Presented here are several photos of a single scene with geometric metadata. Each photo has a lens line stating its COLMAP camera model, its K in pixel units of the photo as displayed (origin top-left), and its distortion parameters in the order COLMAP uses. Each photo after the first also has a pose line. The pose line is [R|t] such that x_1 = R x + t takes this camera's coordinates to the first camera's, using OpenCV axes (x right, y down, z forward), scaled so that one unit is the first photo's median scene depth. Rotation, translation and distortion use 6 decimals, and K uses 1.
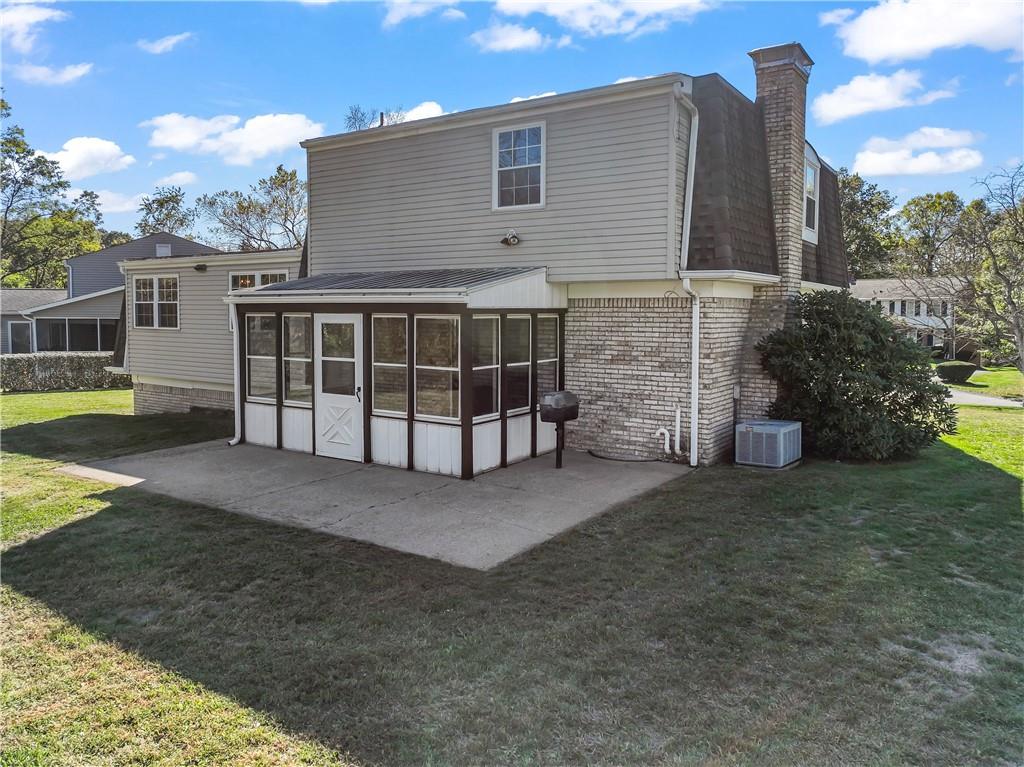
lens RADIAL K [[710.9, 0, 515.0], [0, 710.9, 382.0], [0, 0, 1]] dist [-0.003788, -0.000778]
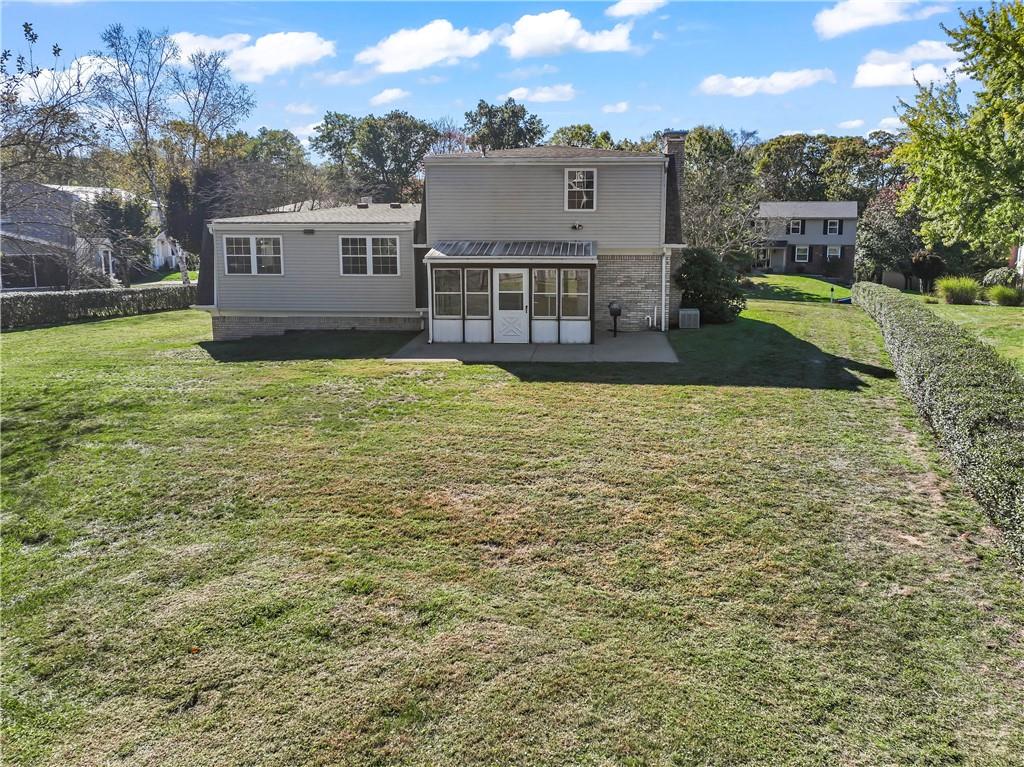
lens RADIAL K [[710.9, 0, 515.0], [0, 710.9, 382.0], [0, 0, 1]] dist [-0.003788, -0.000778]
pose [[0.880761, -0.114280, 0.459564, -1.136217], [0.053524, 0.988250, 0.143168, -0.065046], [-0.470526, -0.101499, 0.876529, -0.718470]]
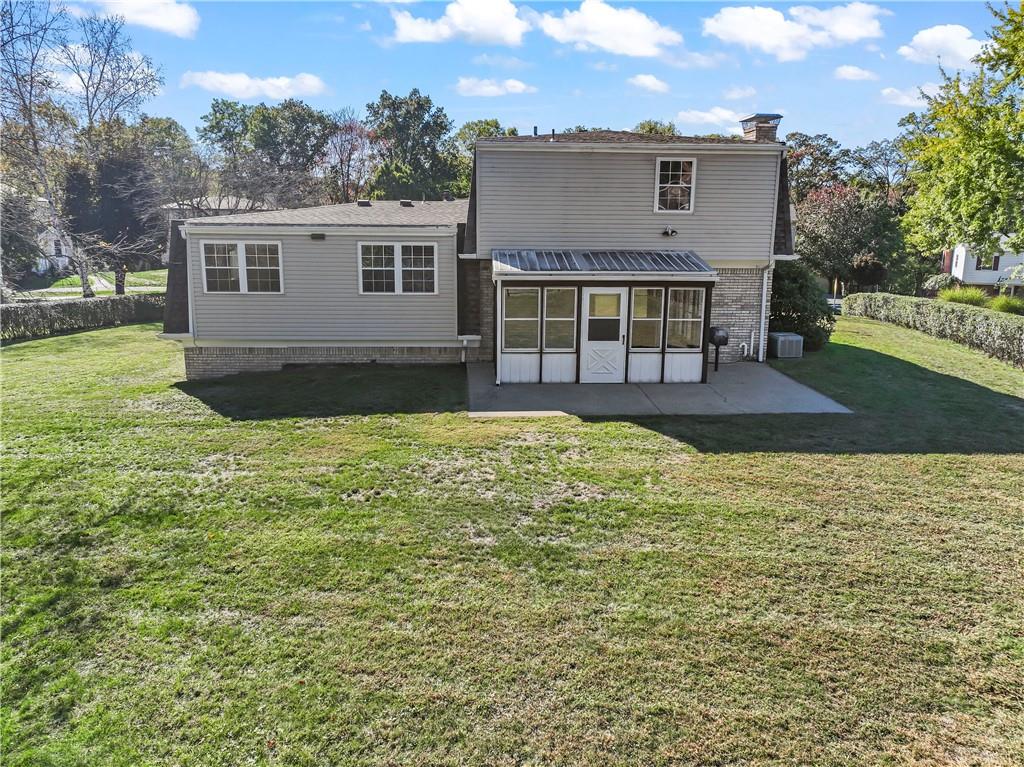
lens RADIAL K [[701.7, 0, 469.9], [0, 701.7, 419.6], [0, 0, 1]] dist [0.000539, 0.001392]
pose [[0.826273, -0.156429, 0.541112, -1.297837], [0.053504, 0.978116, 0.201062, -0.132665], [-0.560723, -0.137180, 0.816561, -0.084754]]
